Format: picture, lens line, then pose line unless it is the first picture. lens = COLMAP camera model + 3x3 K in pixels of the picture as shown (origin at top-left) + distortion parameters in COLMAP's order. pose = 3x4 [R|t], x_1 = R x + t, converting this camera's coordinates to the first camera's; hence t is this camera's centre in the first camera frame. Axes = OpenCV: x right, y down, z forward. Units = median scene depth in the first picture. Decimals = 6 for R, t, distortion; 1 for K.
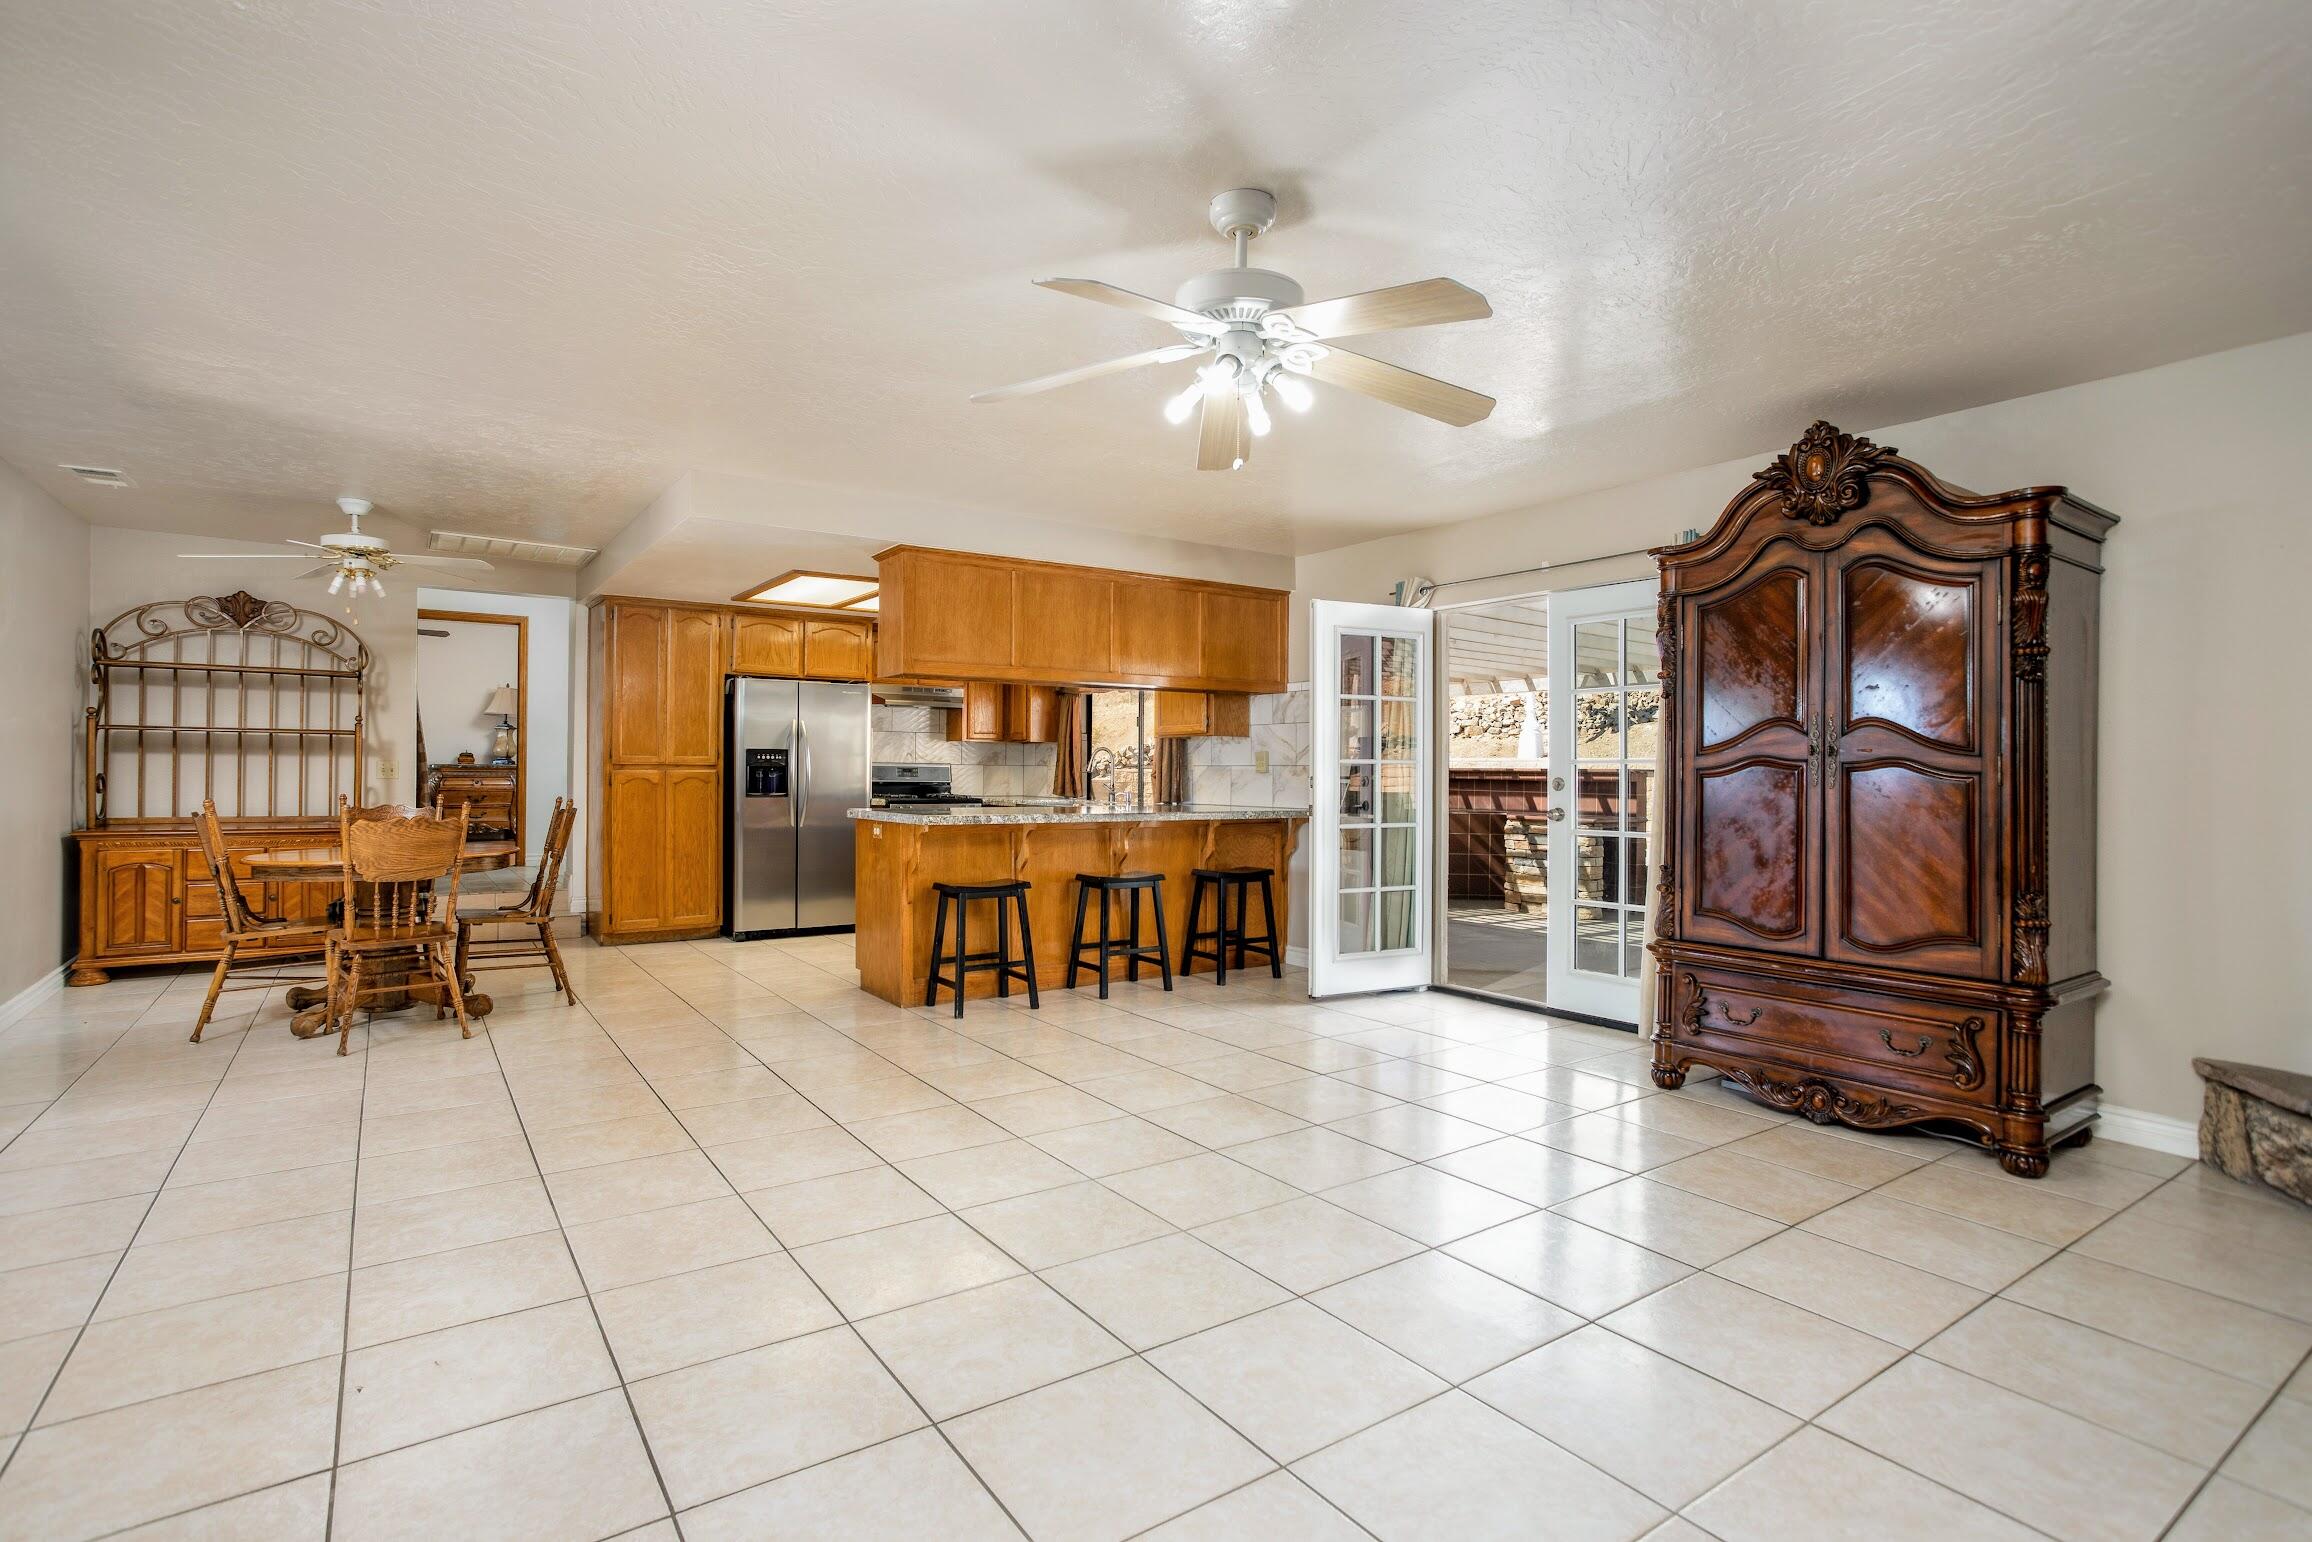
lens RADIAL K [[1123.3, 0, 1156.0], [0, 1123.3, 771.0], [0, 0, 1]] dist [-0.028706, 0.000166]
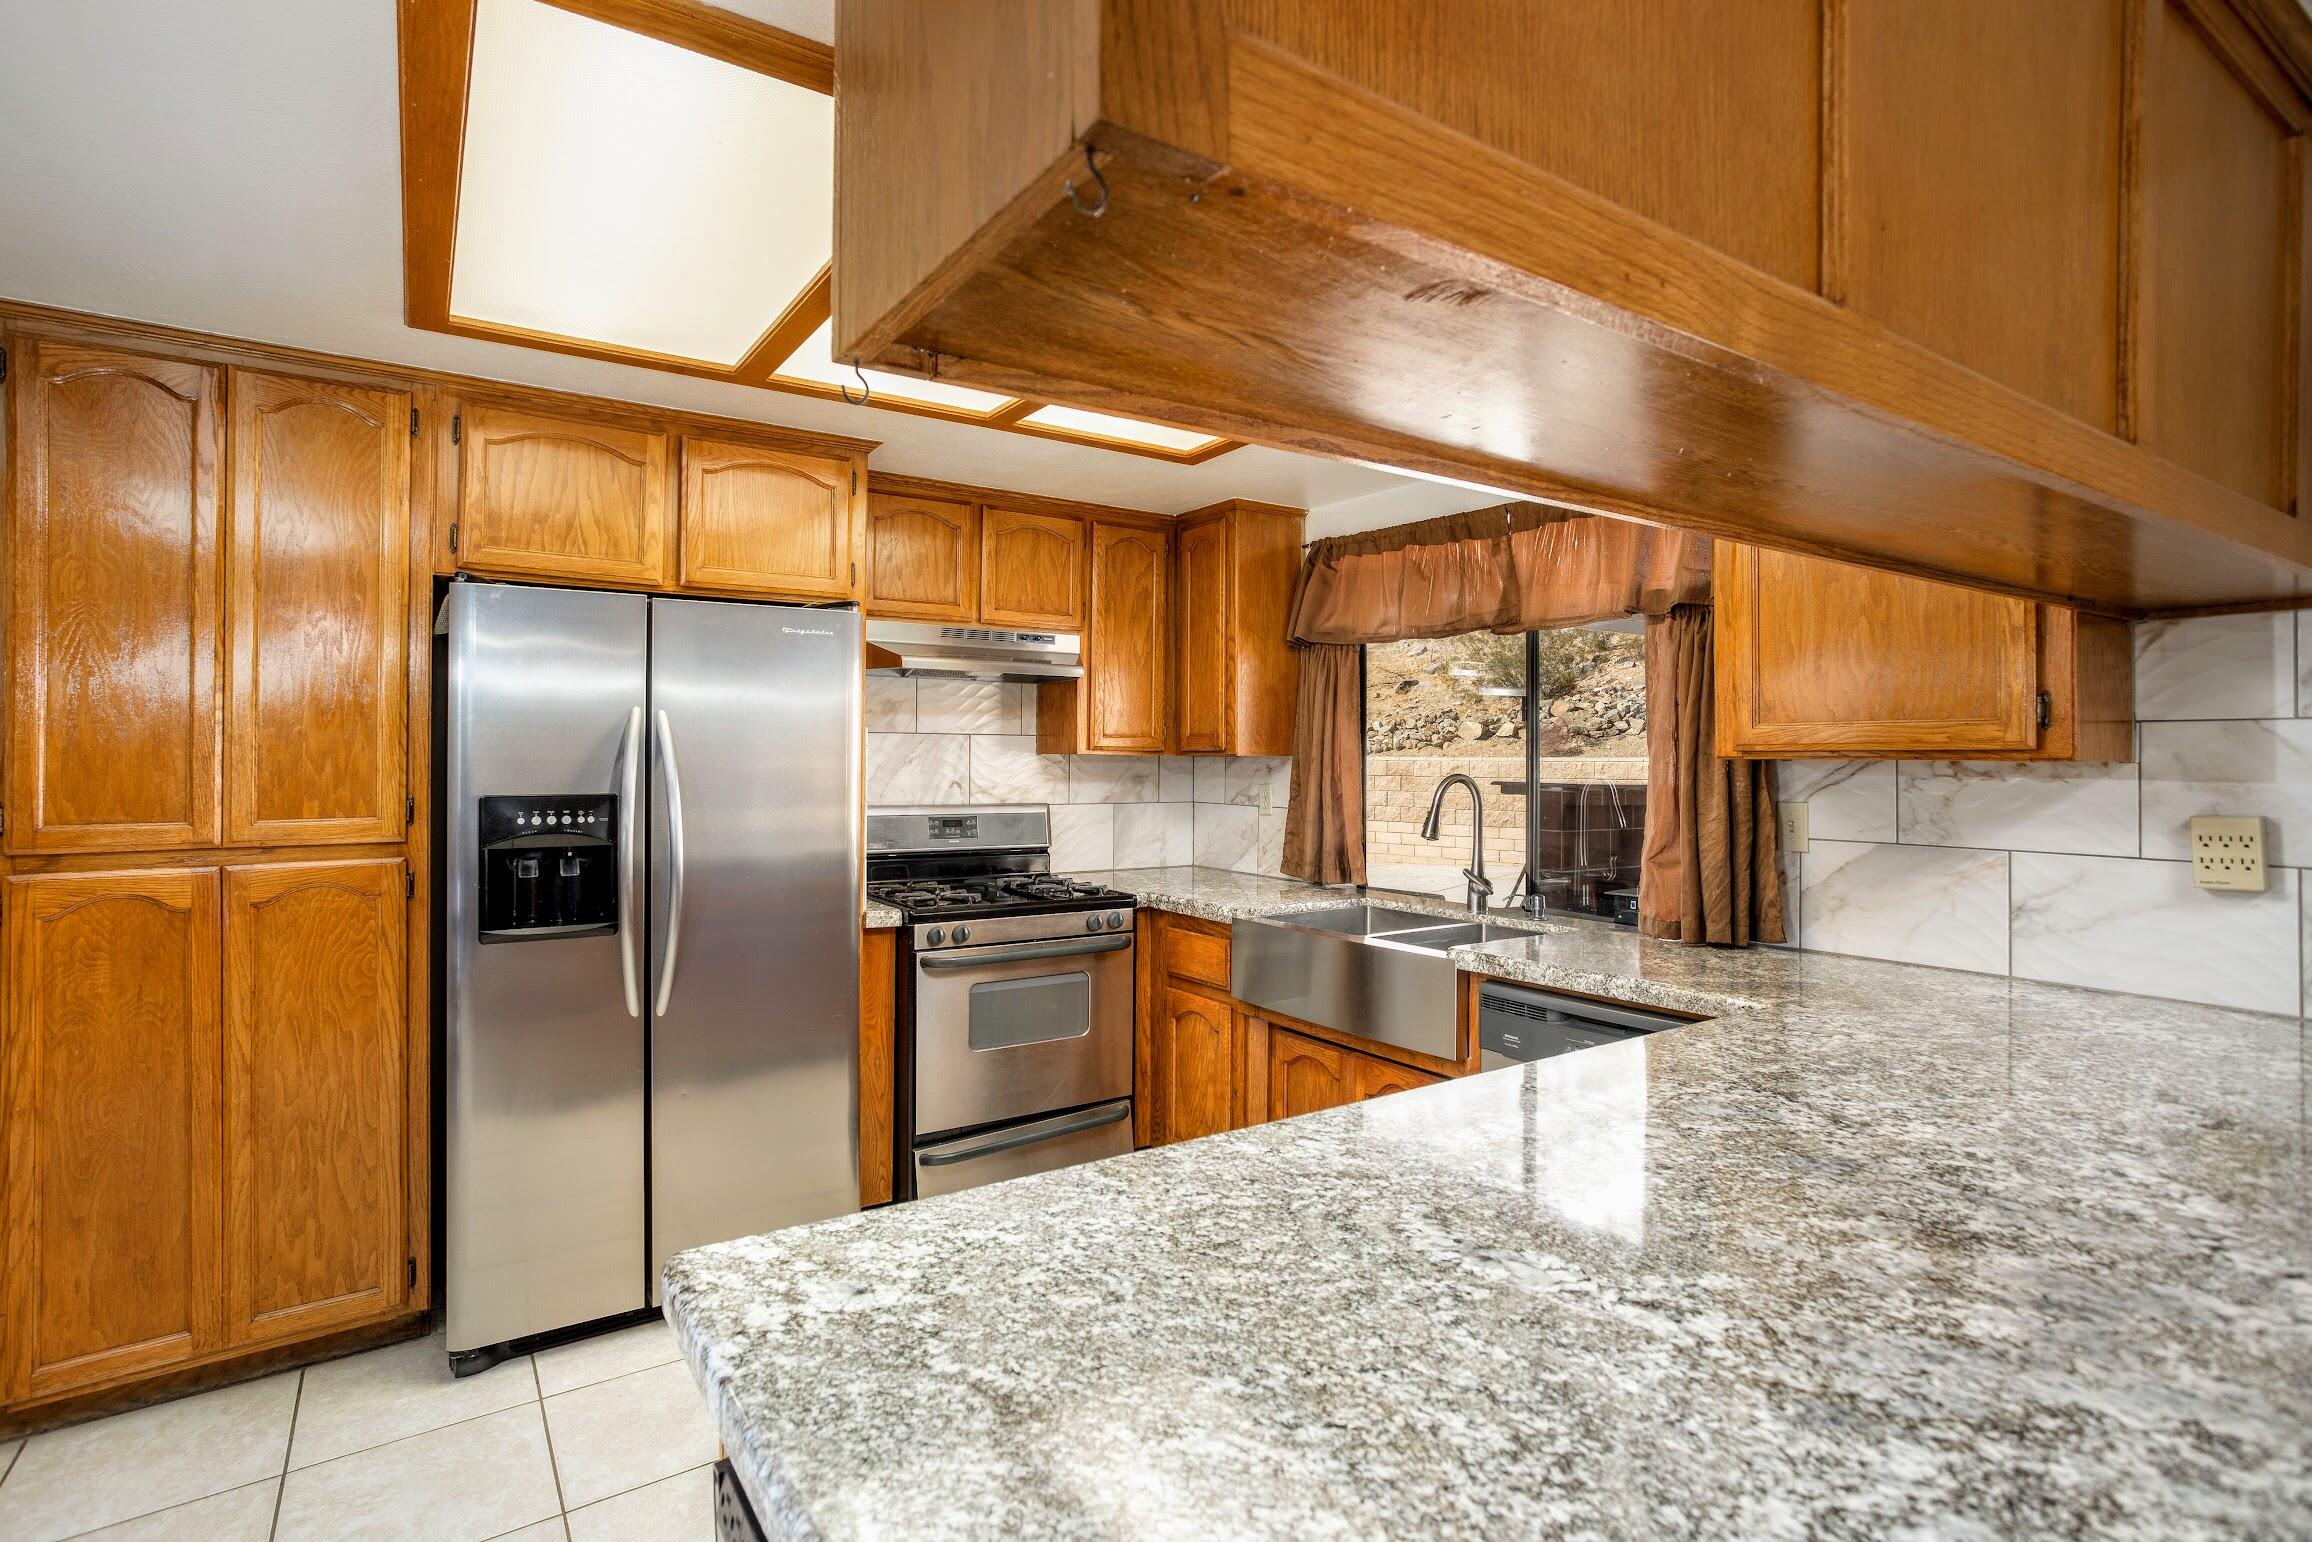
lens RADIAL K [[1125.7, 0, 1153.7], [0, 1125.7, 755.6], [0, 0, 1]] dist [-0.061442, 0.042001]
pose [[0.999834, -0.002029, -0.018127, -0.162240], [0.002021, 0.999998, -0.000485, -0.031103], [0.018128, 0.000448, 0.999836, 0.675839]]
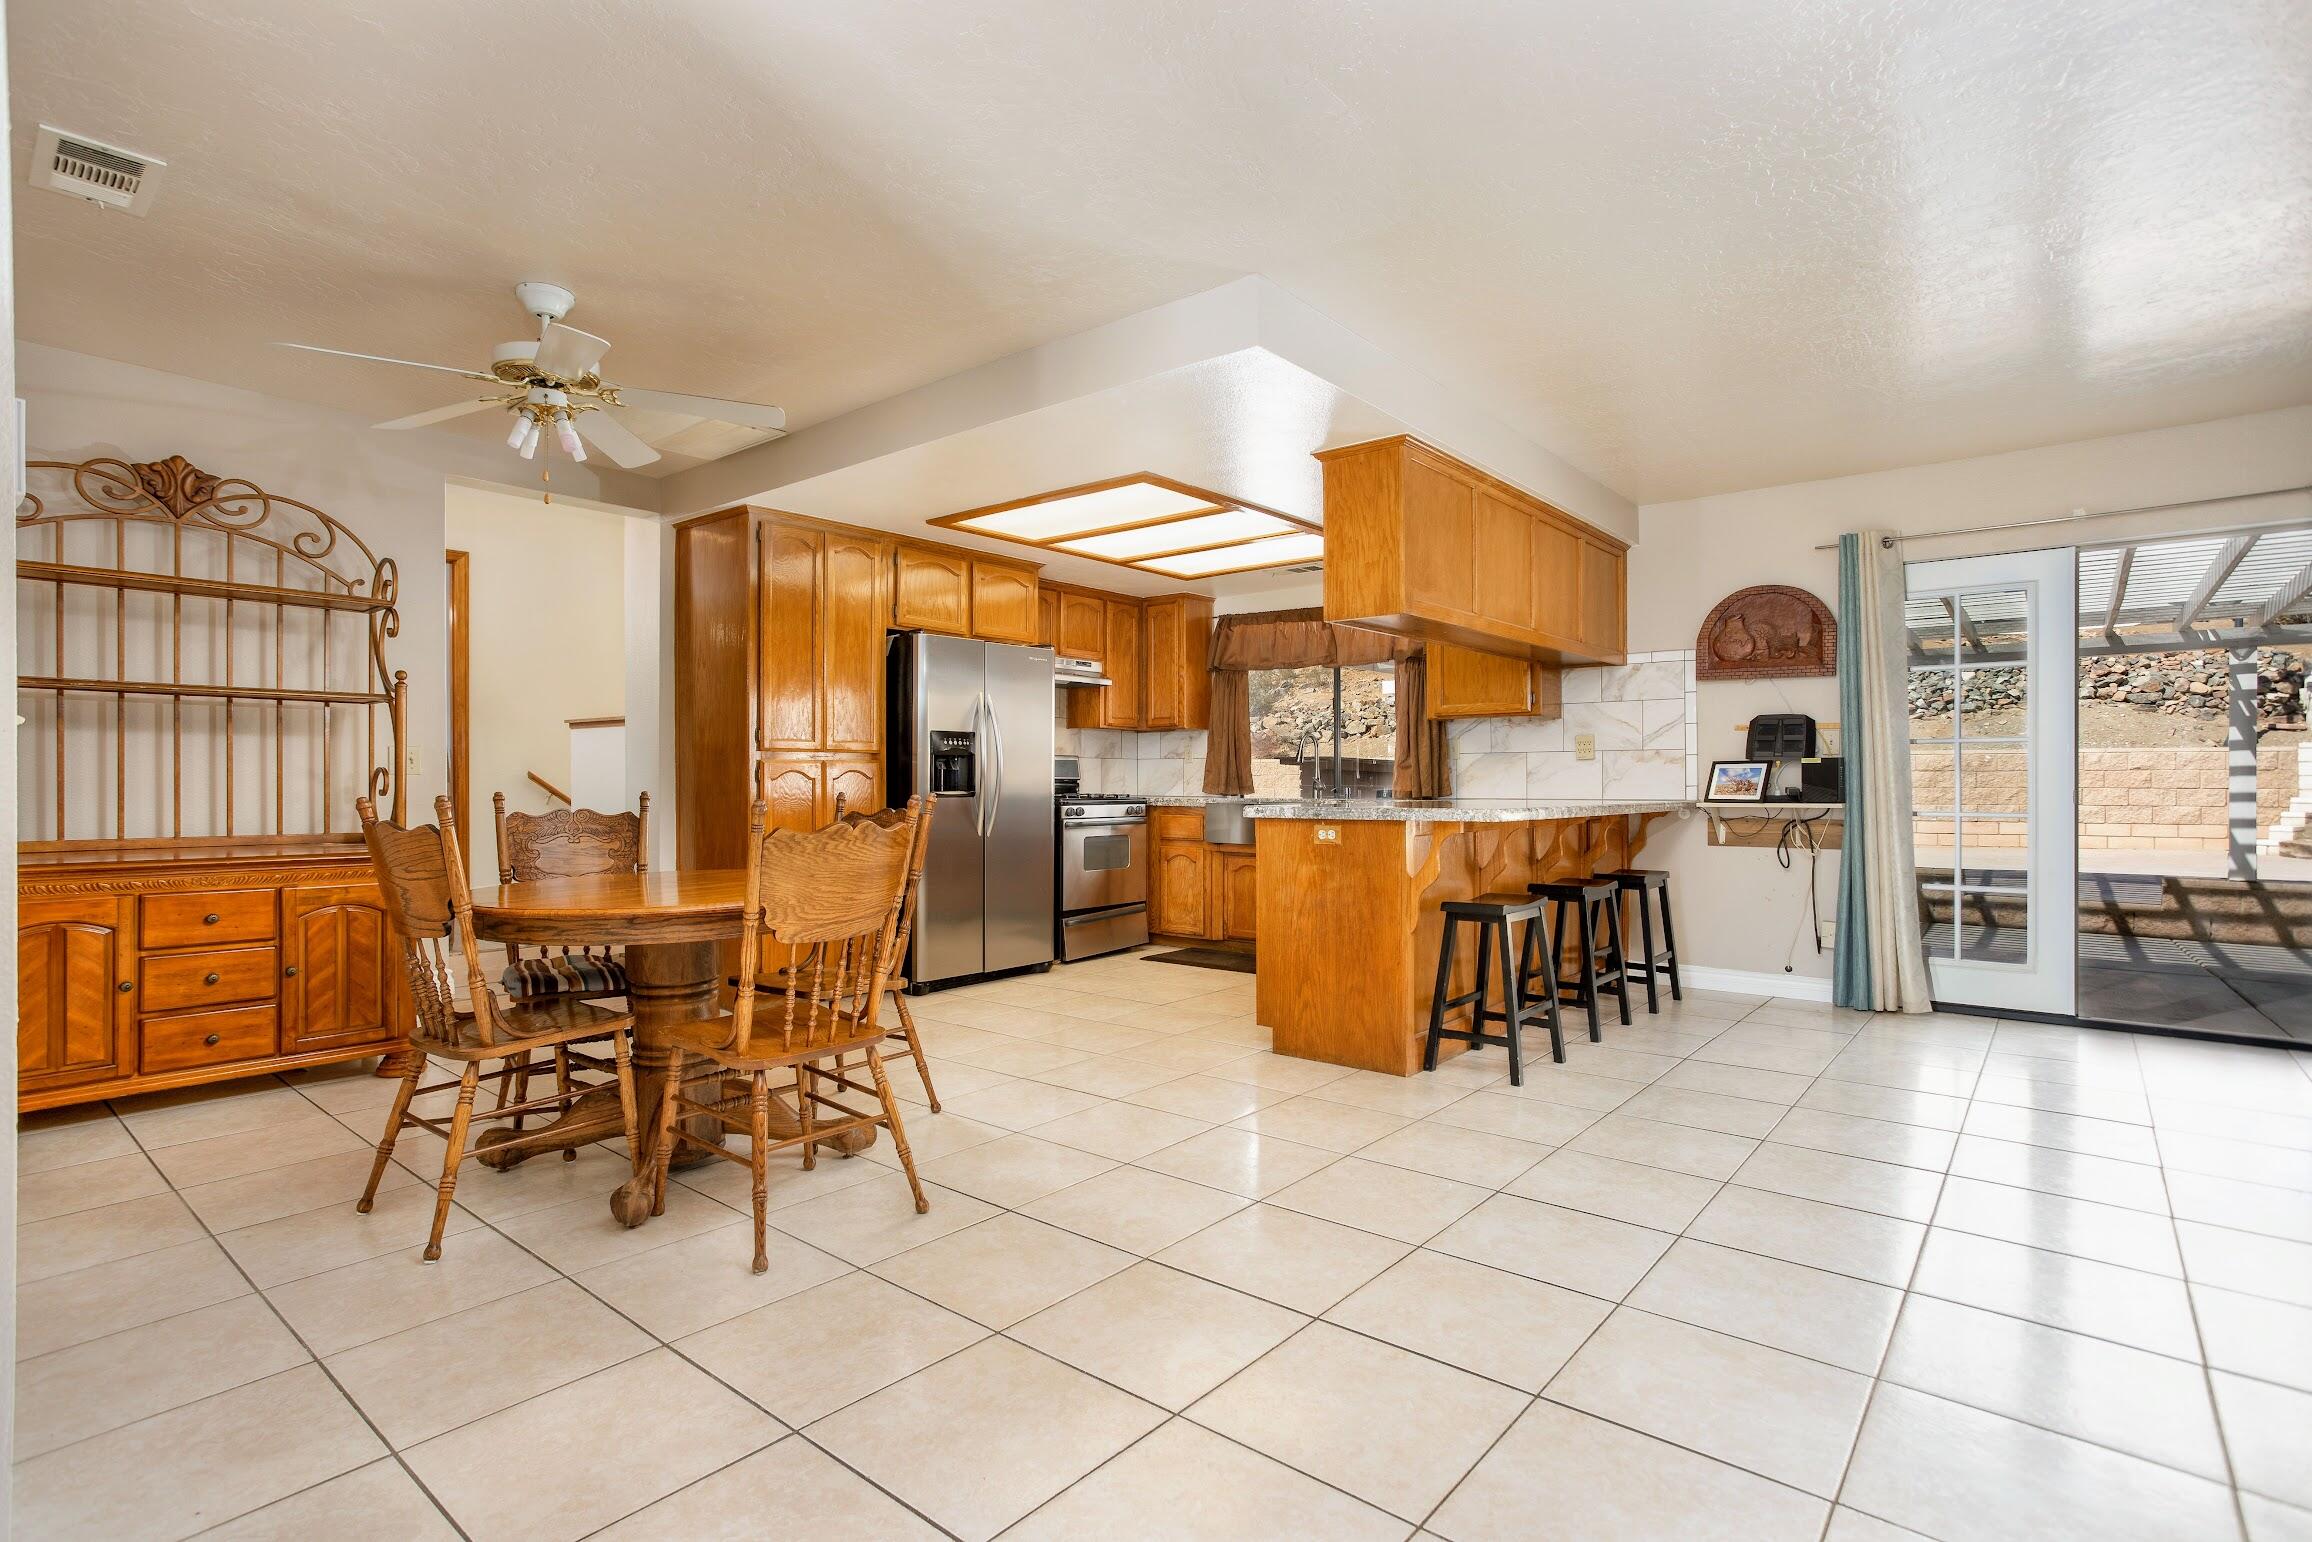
lens RADIAL K [[1123.3, 0, 1156.0], [0, 1123.3, 771.0], [0, 0, 1]] dist [-0.028706, 0.000166]
pose [[0.963985, -0.004991, 0.265911, -0.420137], [0.006867, 0.999958, -0.006127, 0.012375], [-0.265869, 0.007732, 0.963978, 0.253977]]
